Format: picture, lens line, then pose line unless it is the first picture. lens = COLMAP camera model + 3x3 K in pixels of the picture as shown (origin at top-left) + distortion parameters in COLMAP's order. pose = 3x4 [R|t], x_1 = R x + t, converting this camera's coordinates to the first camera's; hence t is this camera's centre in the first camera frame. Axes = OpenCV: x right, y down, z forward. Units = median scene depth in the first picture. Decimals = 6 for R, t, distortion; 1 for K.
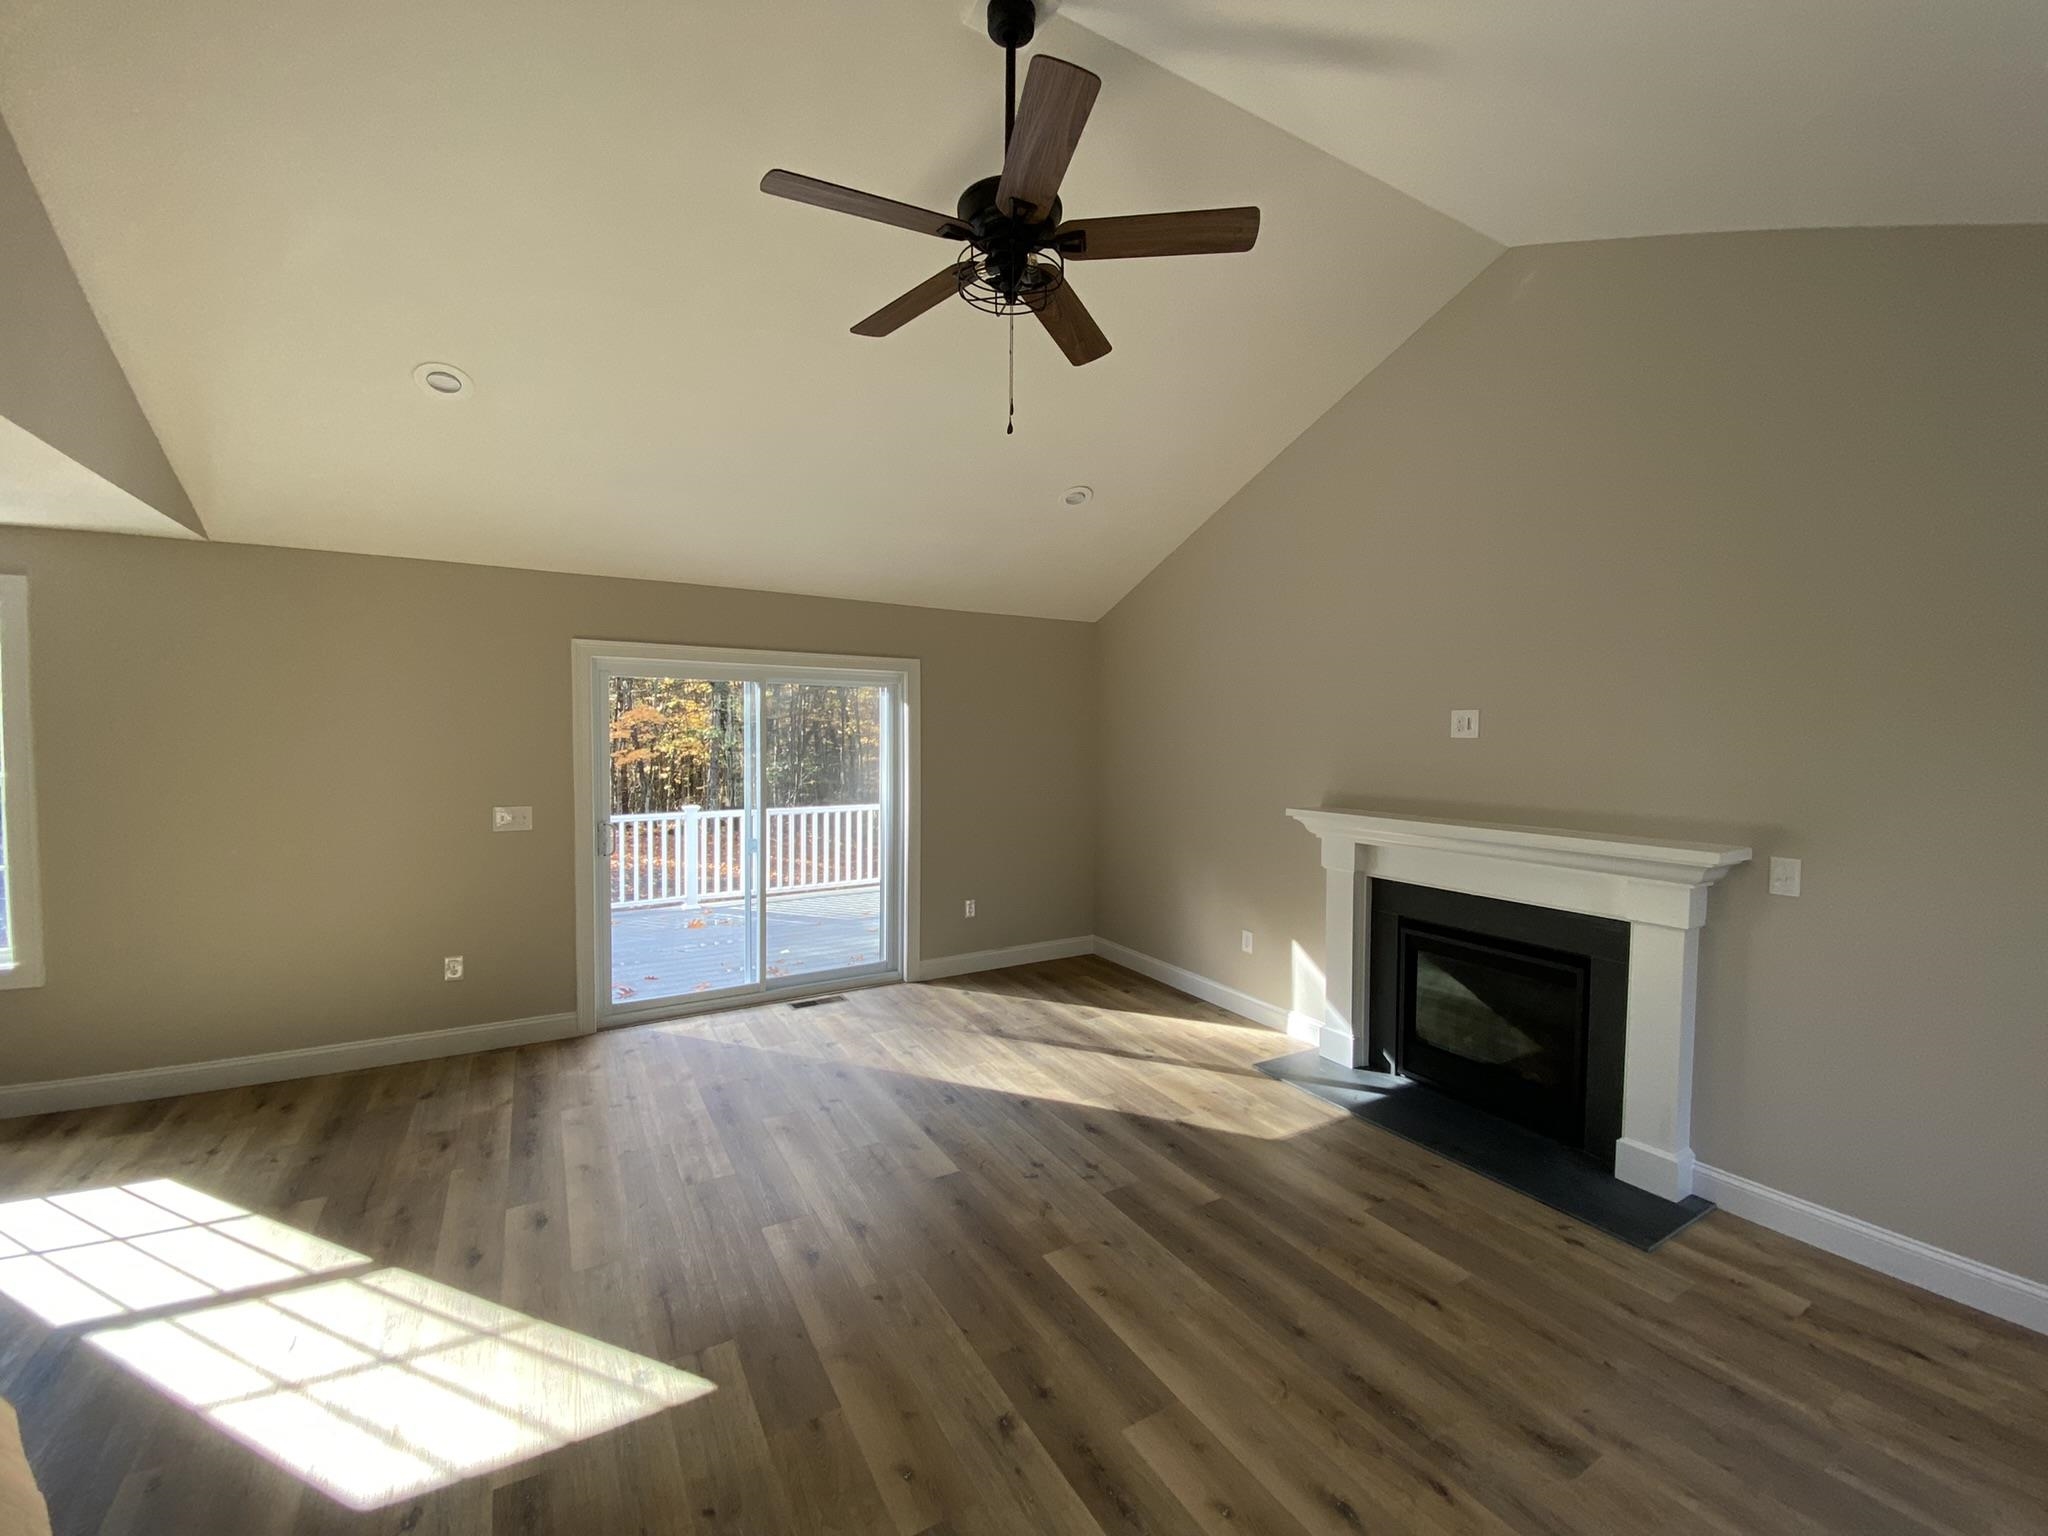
lens RADIAL K [[836.8, 0, 1020.0], [0, 836.8, 761.4], [0, 0, 1]] dist [0.044495, -0.032232]
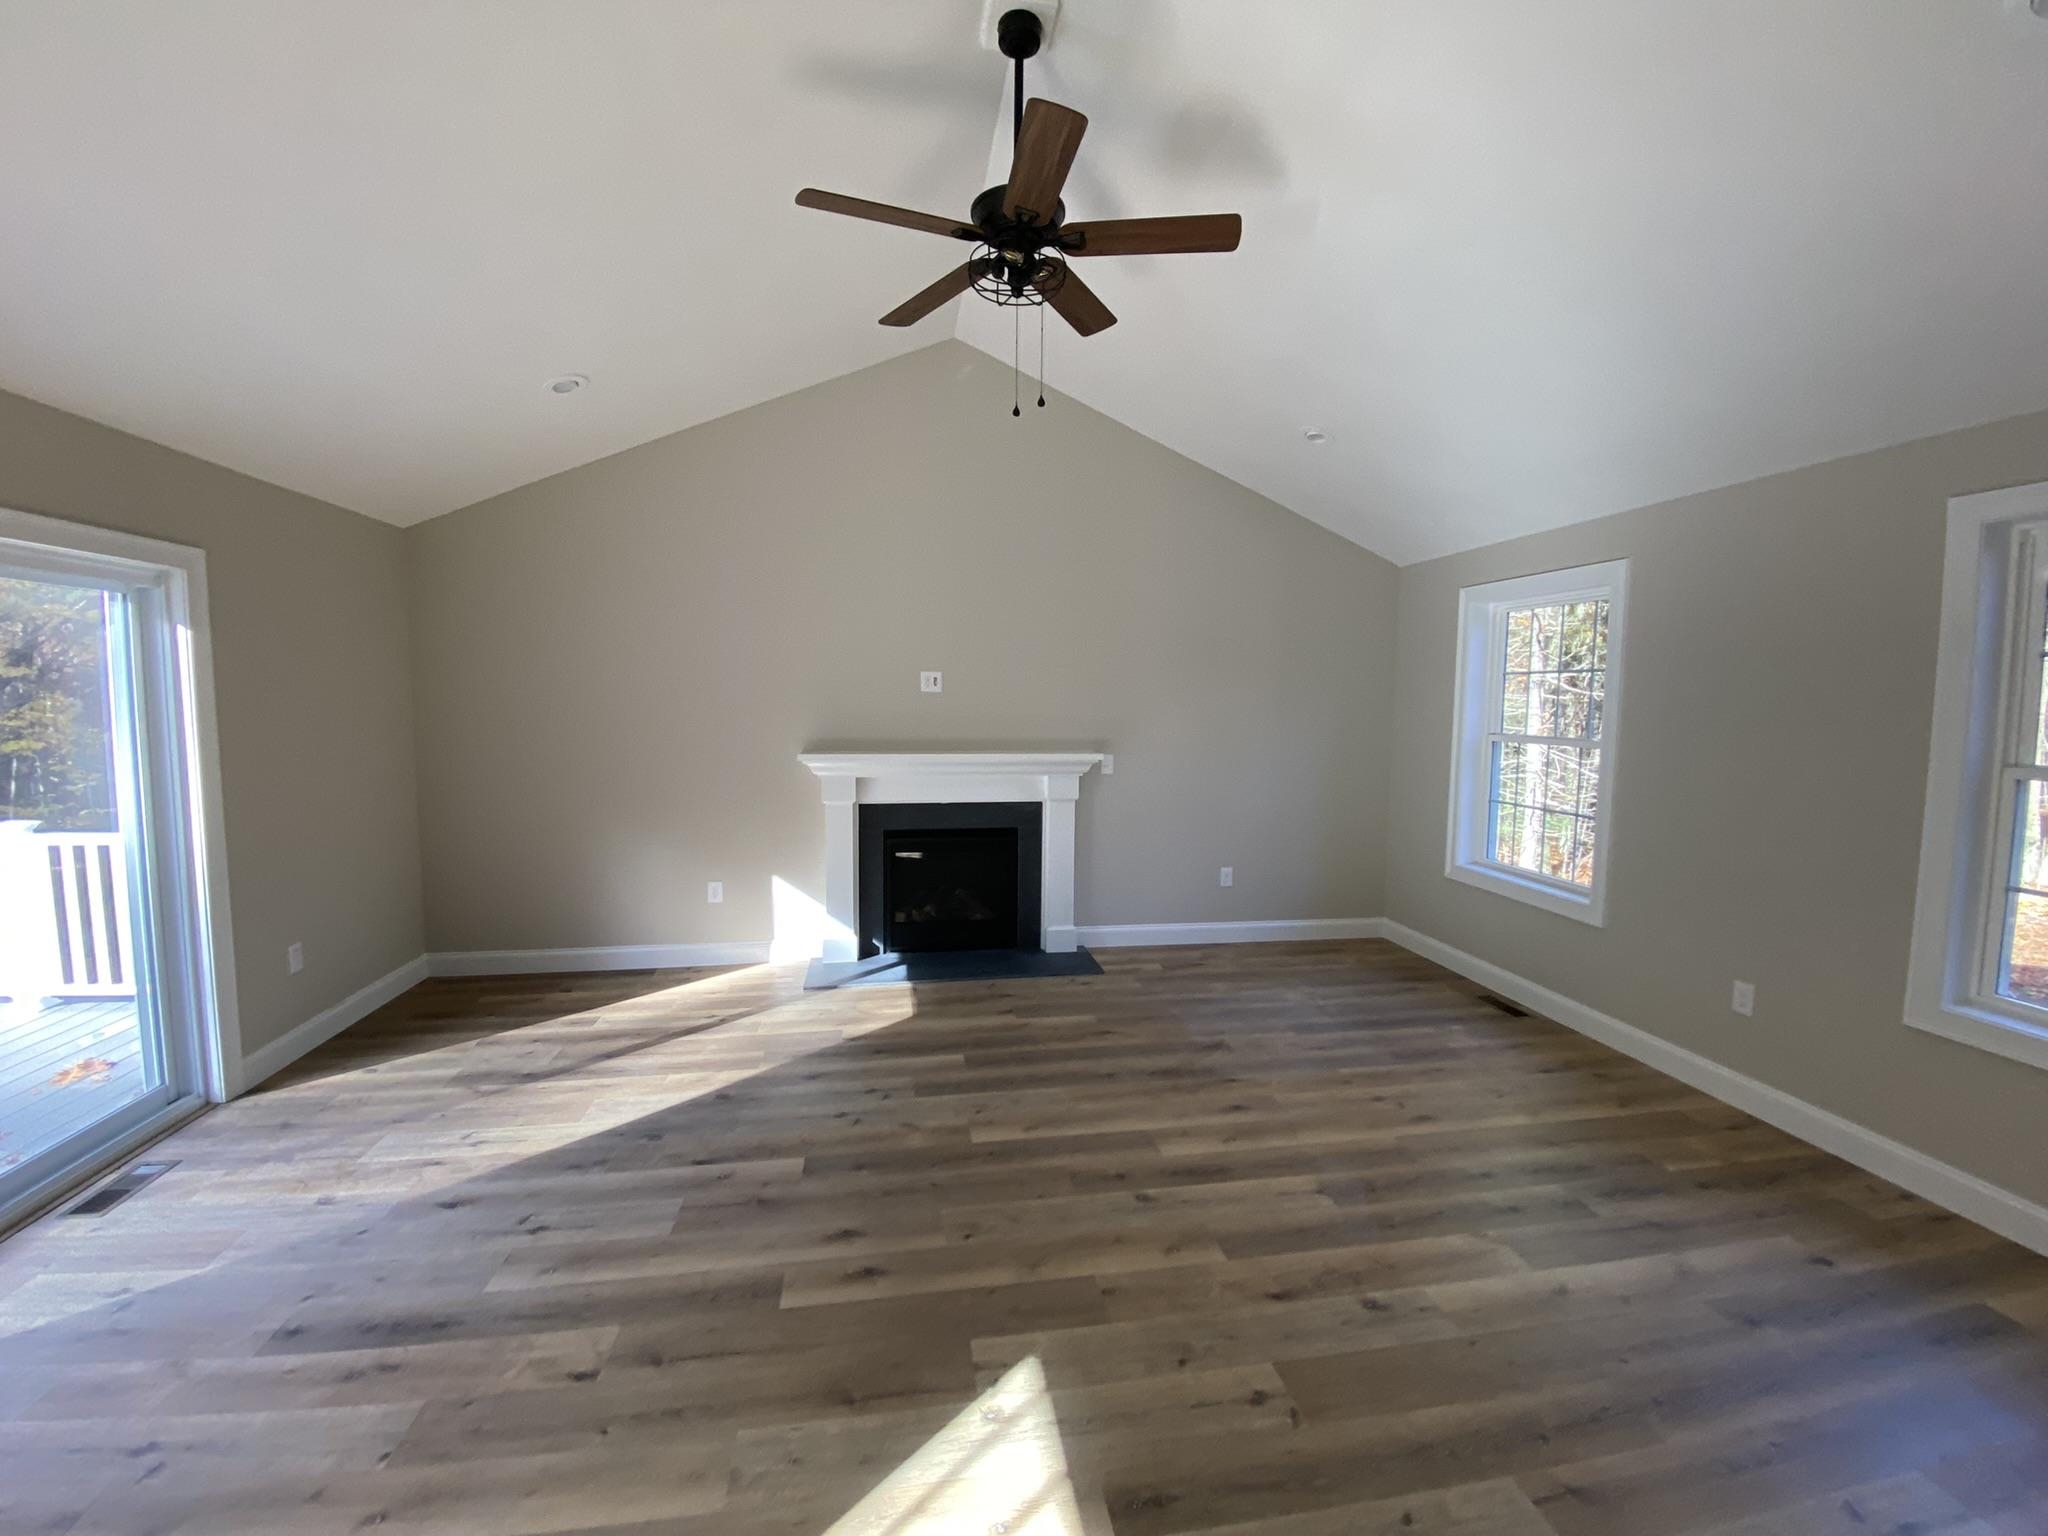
lens RADIAL K [[836.8, 0, 1020.0], [0, 836.8, 761.4], [0, 0, 1]] dist [0.044495, -0.032232]
pose [[0.349753, -0.074890, 0.933844, -0.666988], [0.027121, 0.997191, 0.069813, -0.005243], [-0.936449, 0.000909, 0.350802, 0.367889]]
